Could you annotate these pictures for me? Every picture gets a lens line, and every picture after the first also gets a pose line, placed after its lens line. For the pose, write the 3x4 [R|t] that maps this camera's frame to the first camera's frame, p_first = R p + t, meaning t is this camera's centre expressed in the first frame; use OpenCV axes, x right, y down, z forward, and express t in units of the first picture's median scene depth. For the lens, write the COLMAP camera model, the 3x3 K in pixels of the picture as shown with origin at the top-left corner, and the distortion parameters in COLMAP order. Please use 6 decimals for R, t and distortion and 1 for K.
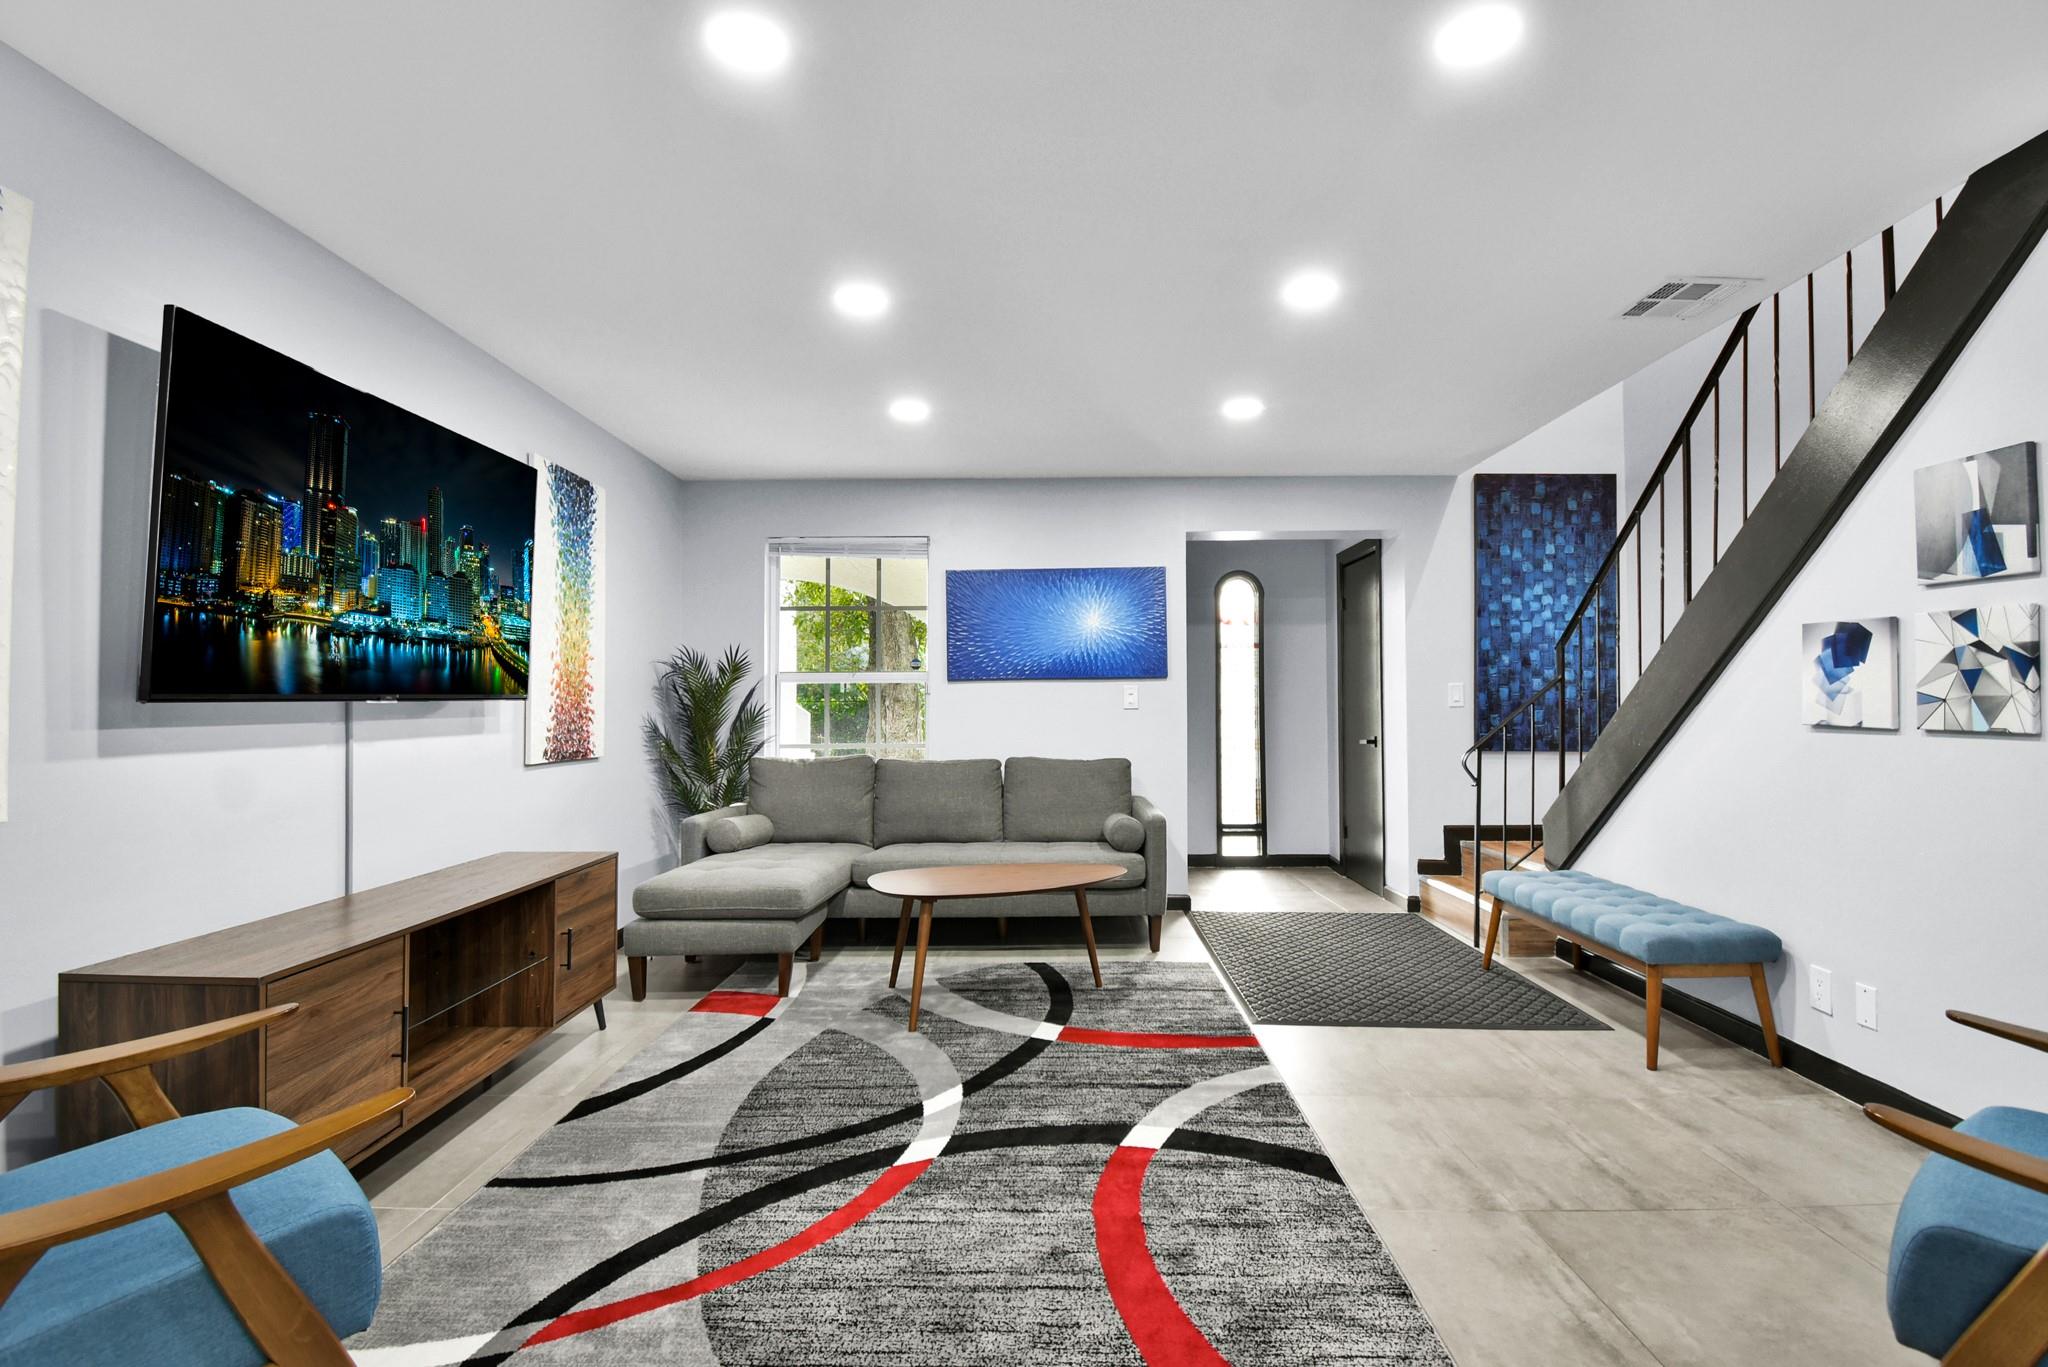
lens RADIAL K [[933.1, 0, 1041.7], [0, 933.1, 681.3], [0, 0, 1]] dist [0.020210, -0.025405]
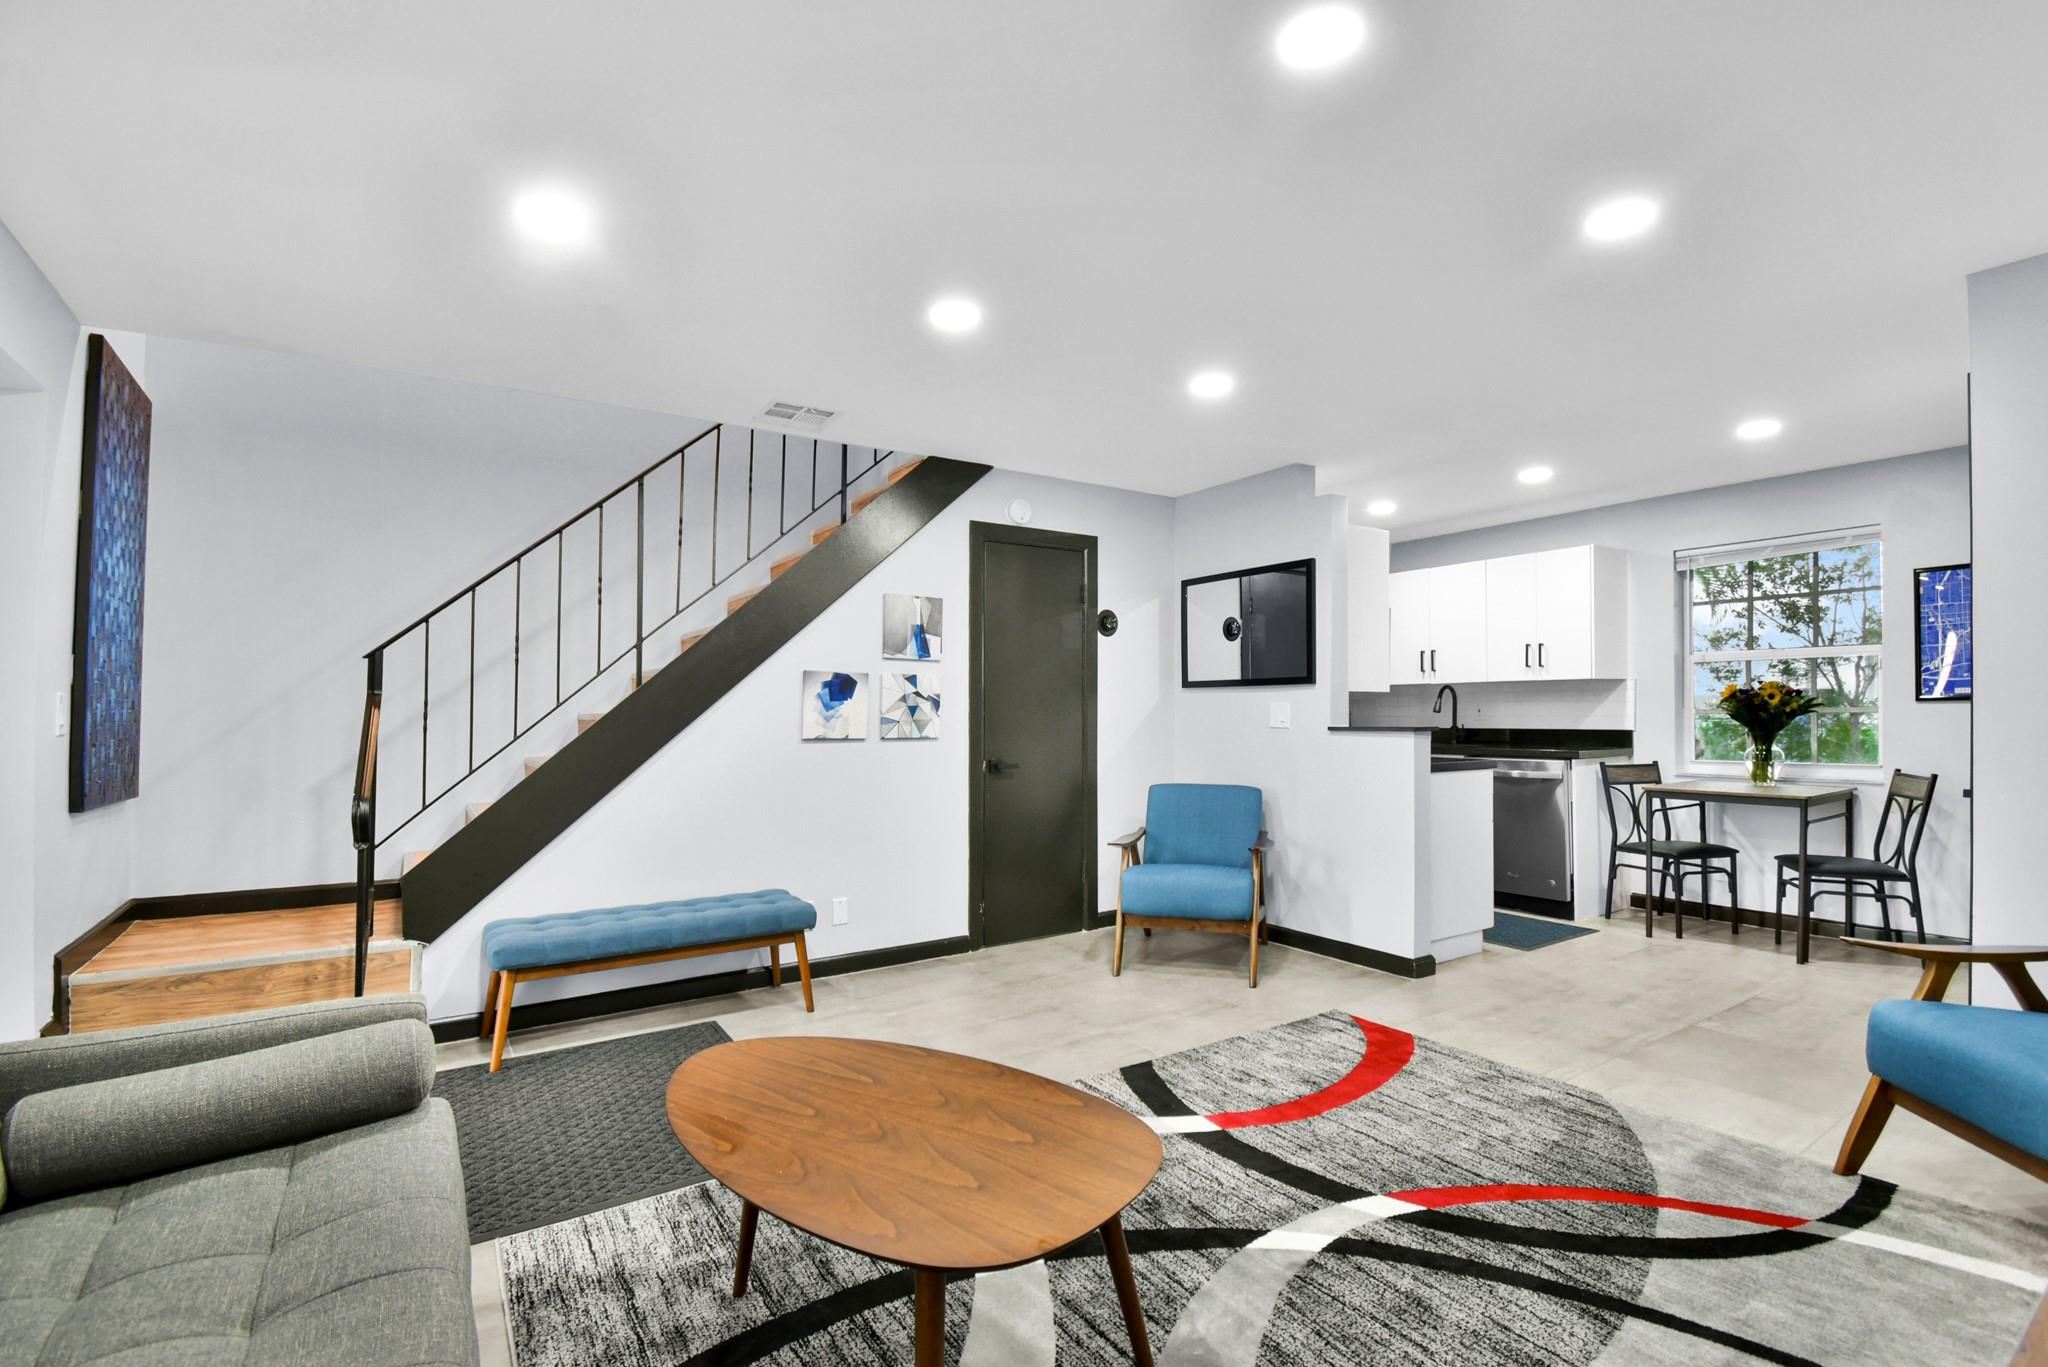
lens RADIAL K [[905.8, 0, 1035.6], [0, 905.8, 697.7], [0, 0, 1]] dist [0.001861, -0.014980]
pose [[-0.553922, 0.019795, 0.832333, -0.643433], [-0.014809, 0.999325, -0.033622, 0.027115], [-0.832437, -0.030950, -0.553255, 1.669414]]
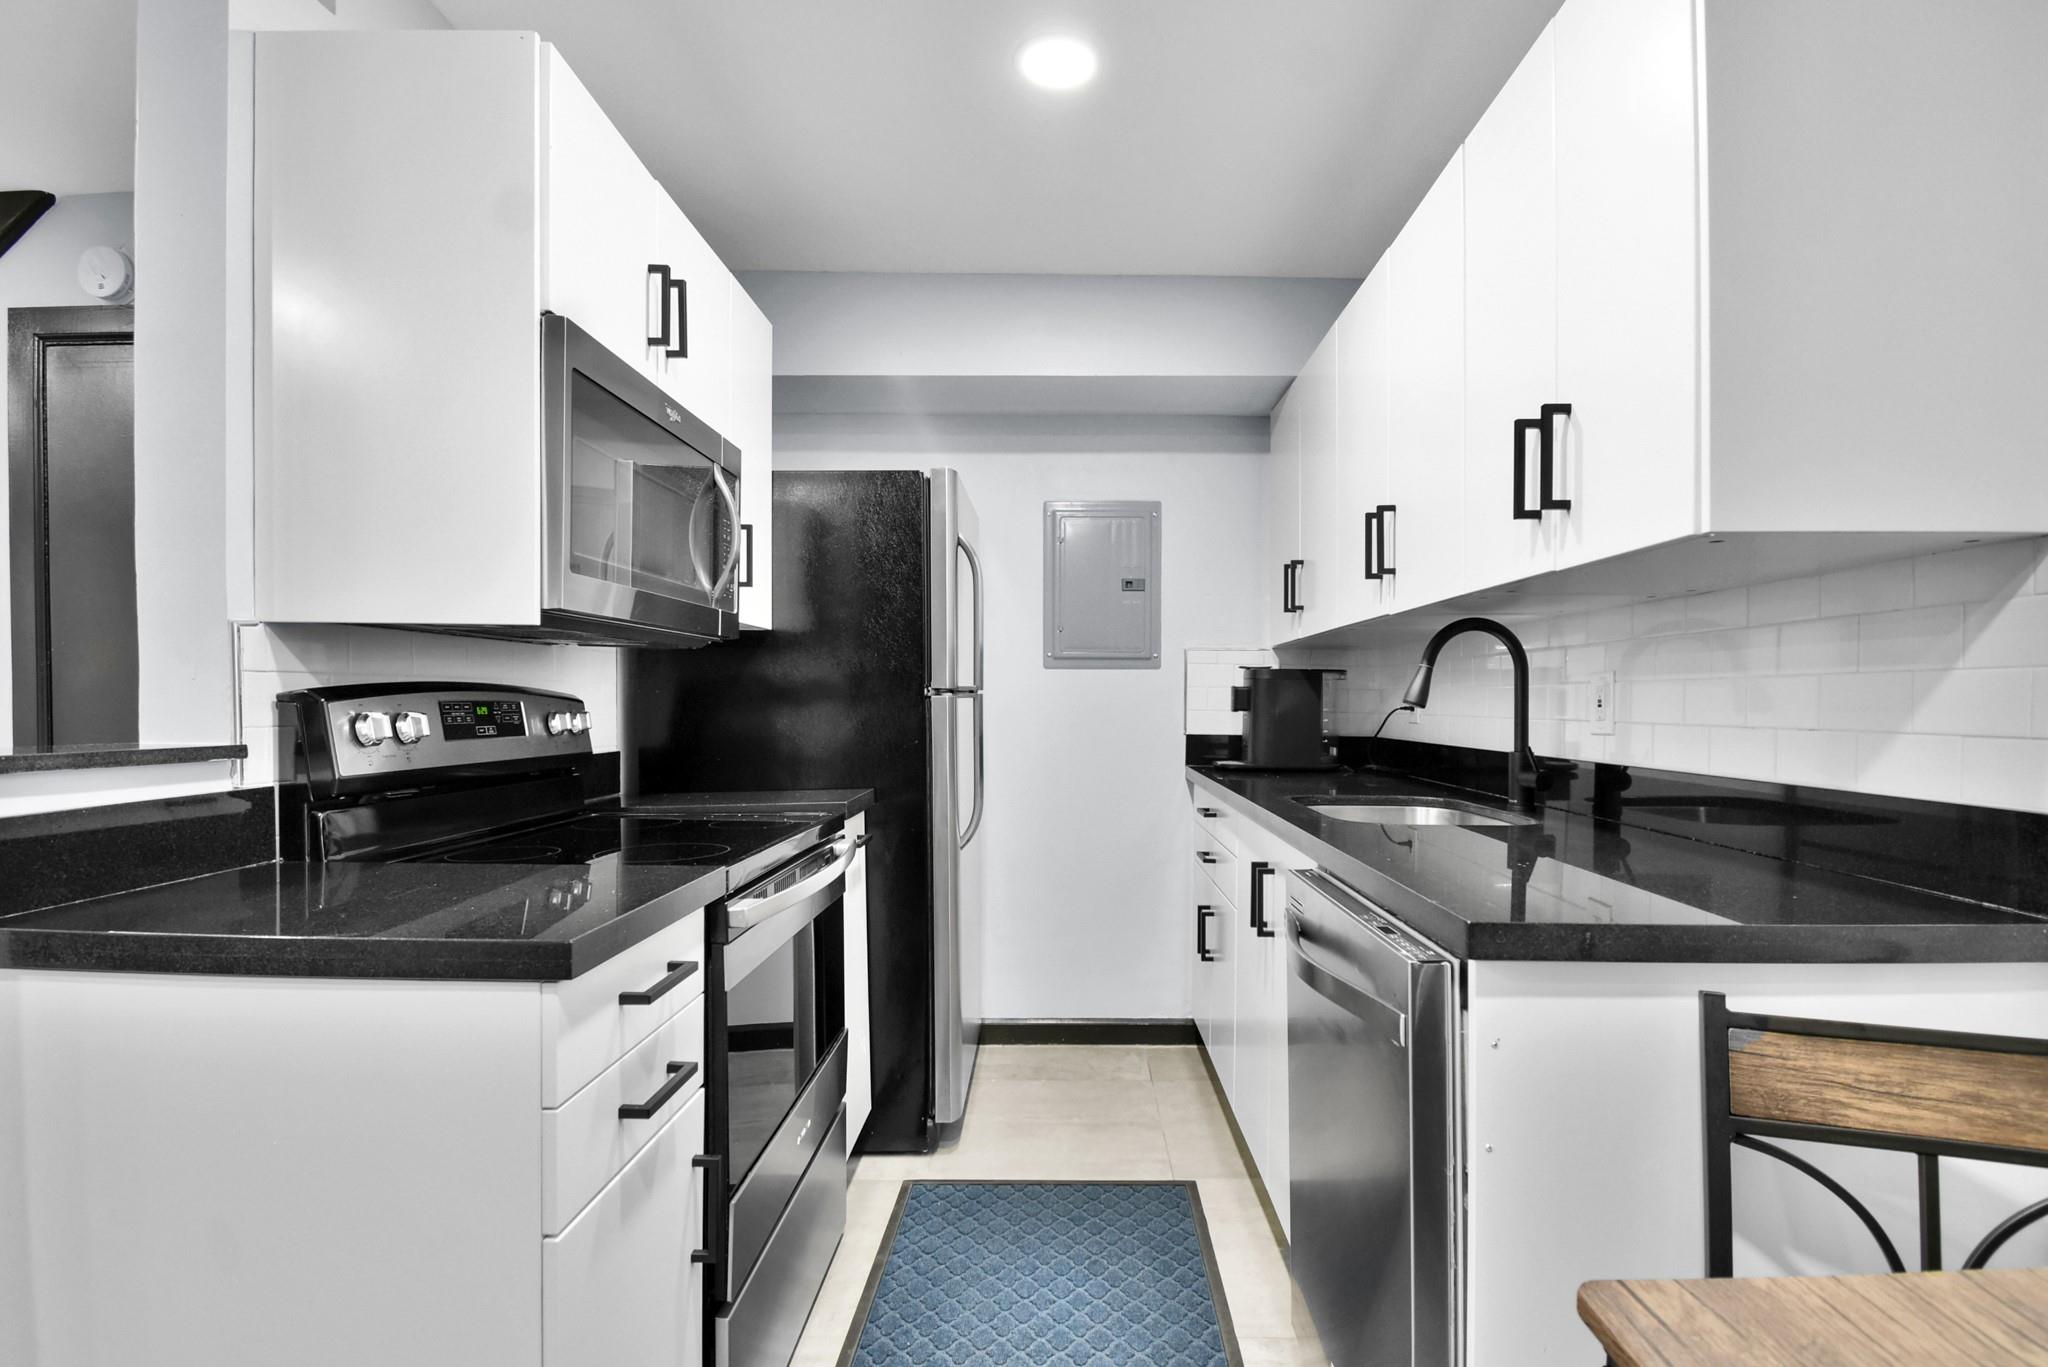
lens RADIAL K [[976.9, 0, 1065.1], [0, 976.9, 705.9], [0, 0, 1]] dist [-0.008690, -0.000450]
pose [[-0.006875, -0.003055, 0.999972, -0.043479], [-0.033888, 0.999422, 0.002821, -0.023189], [-0.999402, -0.033867, -0.006975, -0.255817]]
